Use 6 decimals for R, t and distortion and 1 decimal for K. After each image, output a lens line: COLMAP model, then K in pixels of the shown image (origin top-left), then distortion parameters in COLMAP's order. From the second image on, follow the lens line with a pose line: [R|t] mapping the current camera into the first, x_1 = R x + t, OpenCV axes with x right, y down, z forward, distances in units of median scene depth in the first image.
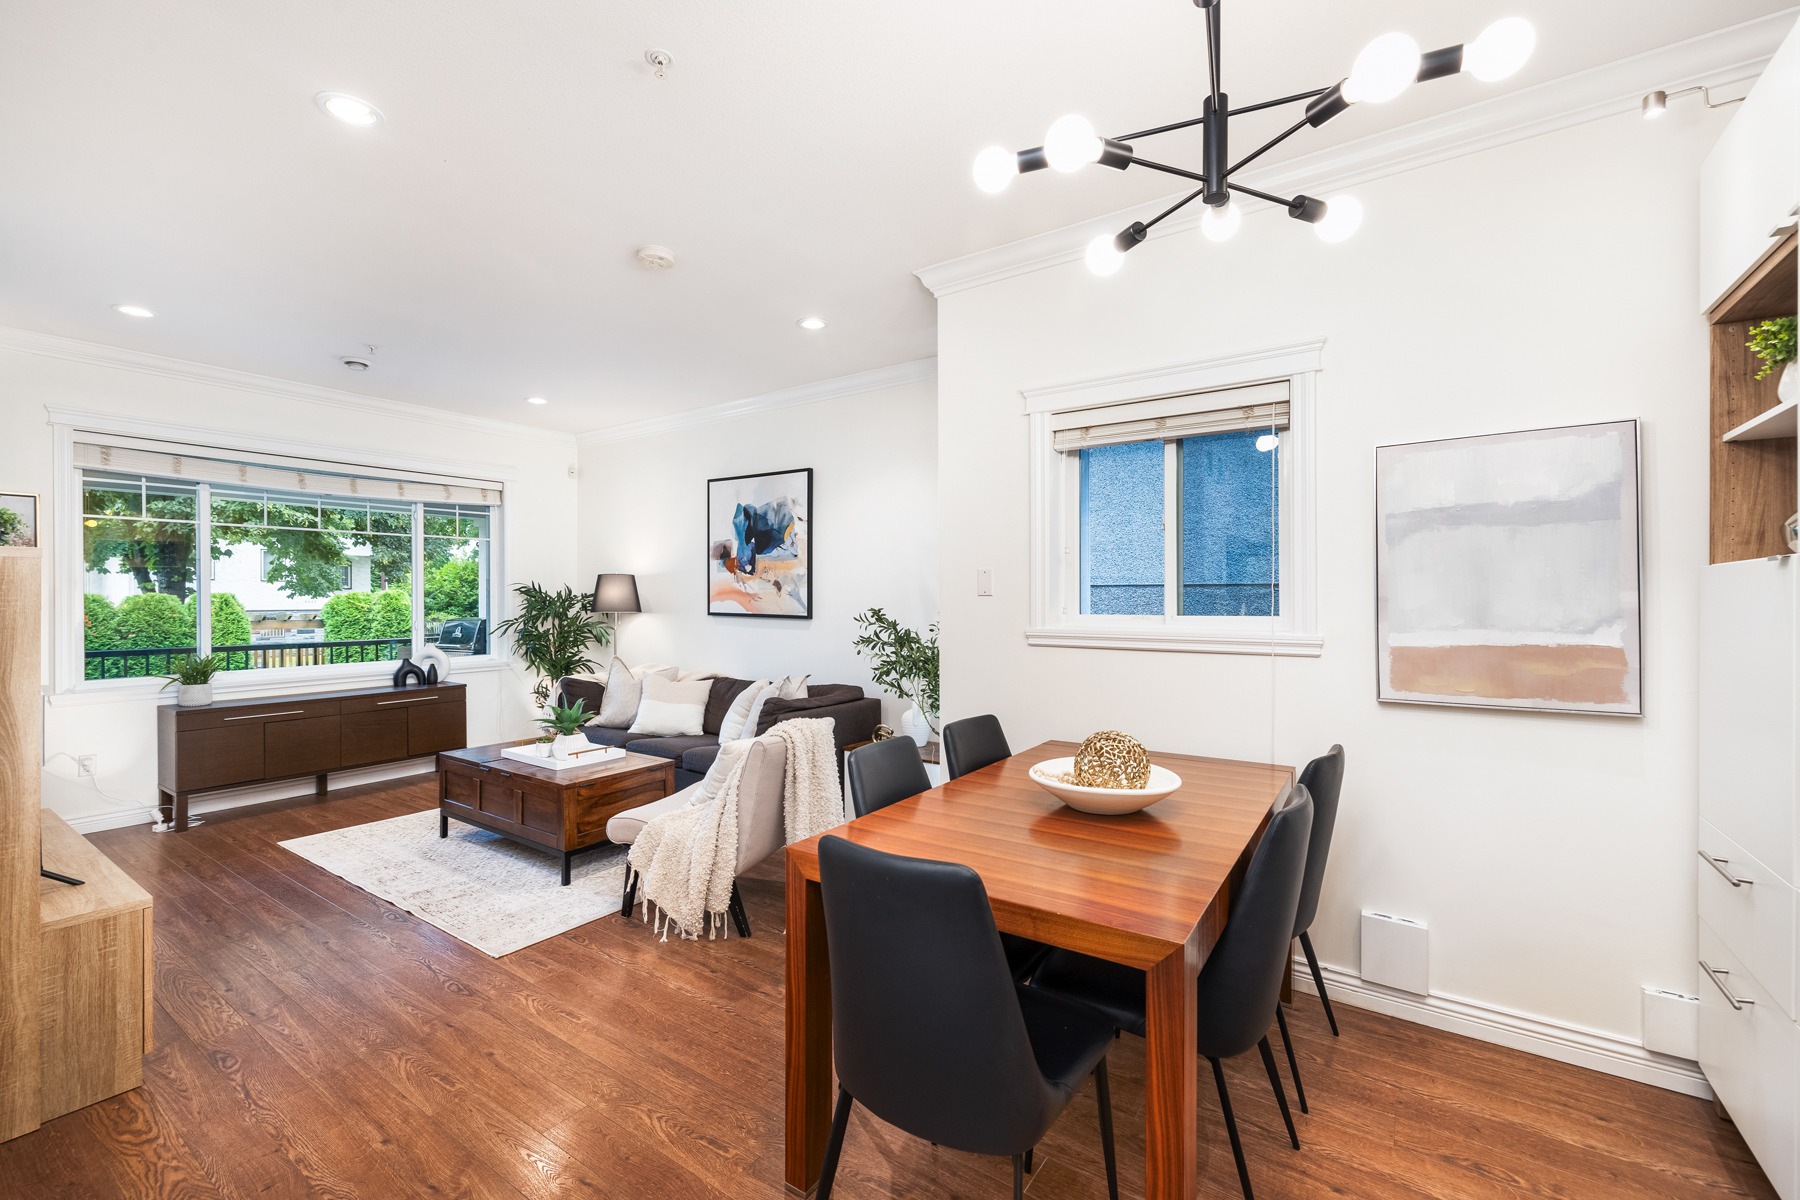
lens RADIAL K [[756.3, 0, 895.6], [0, 756.3, 596.6], [0, 0, 1]] dist [0.001763, 0.000313]
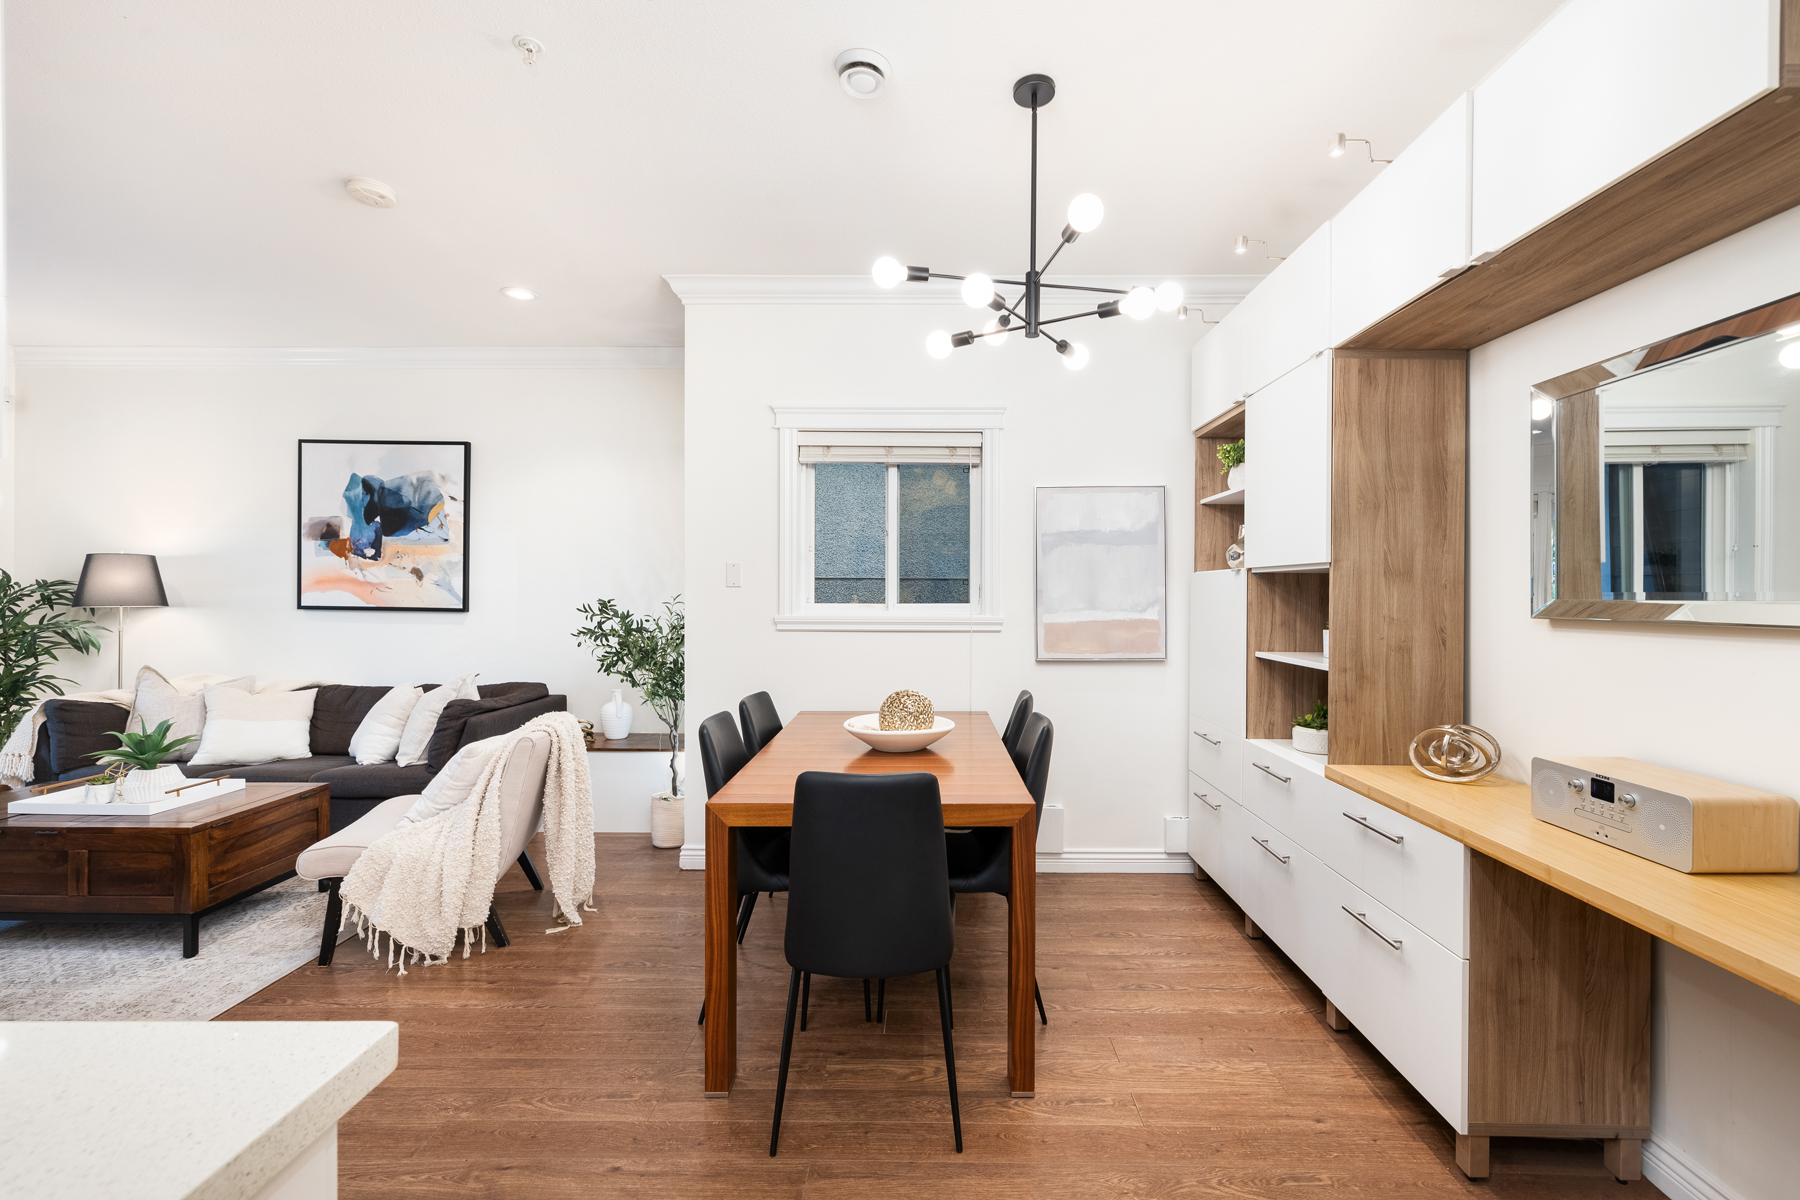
lens RADIAL K [[769.2, 0, 933.3], [0, 769.2, 592.0], [0, 0, 1]] dist [0.000611, 0.000158]
pose [[0.823847, 0.002149, 0.566808, -0.276237], [-0.004807, 0.999983, 0.003195, 0.000963], [-0.566792, -0.005357, 0.823844, -0.085828]]
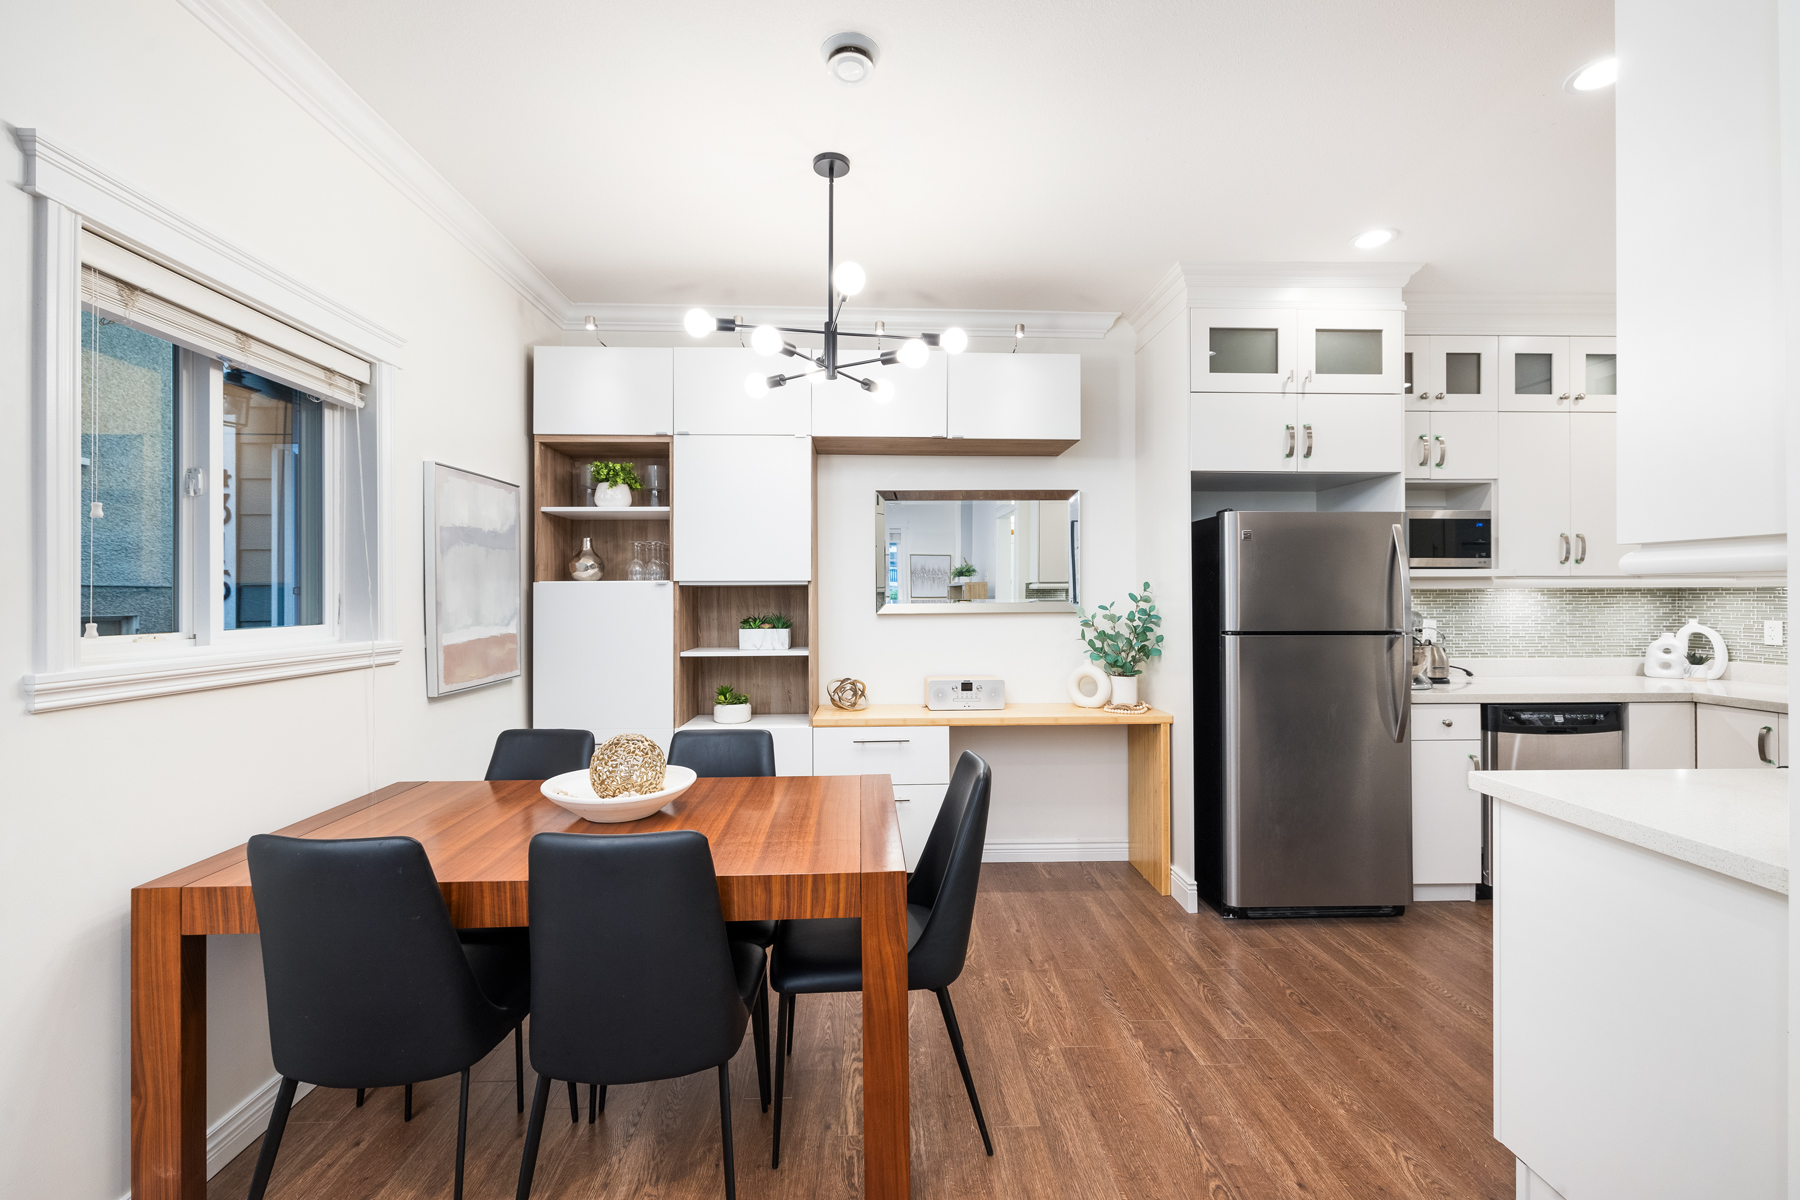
lens RADIAL K [[756.3, 0, 895.6], [0, 756.3, 596.6], [0, 0, 1]] dist [0.001763, 0.000313]
pose [[-0.599745, 0.004089, 0.800181, -0.462791], [0.004103, 0.999990, -0.002035, -0.001428], [-0.800181, 0.002063, -0.599755, 0.829390]]
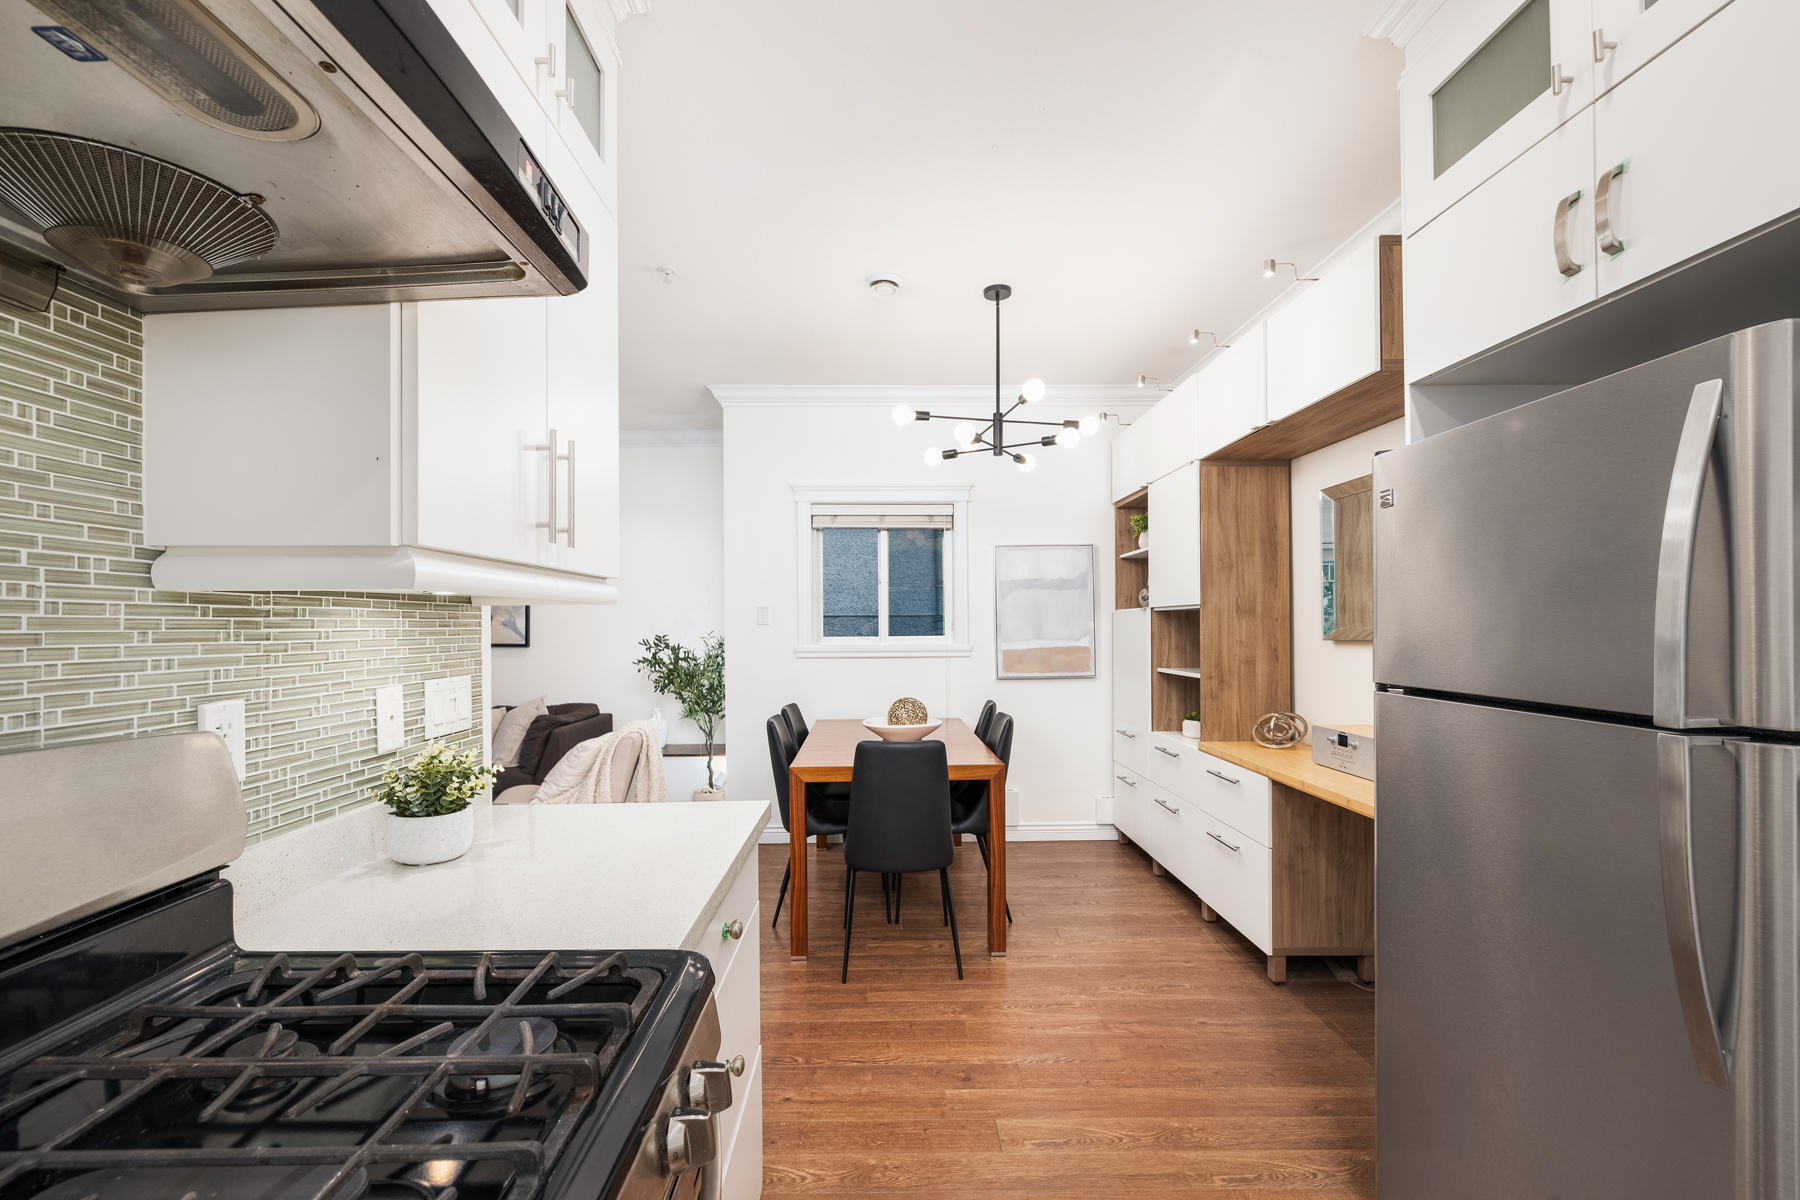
lens RADIAL K [[762.8, 0, 898.1], [0, 762.8, 620.1], [0, 0, 1]] dist [0.000147, 0.000037]
pose [[0.809775, -0.000918, 0.586739, -0.517065], [0.004896, 0.999975, -0.005191, -0.000924], [-0.586720, 0.007076, 0.809759, -0.310511]]
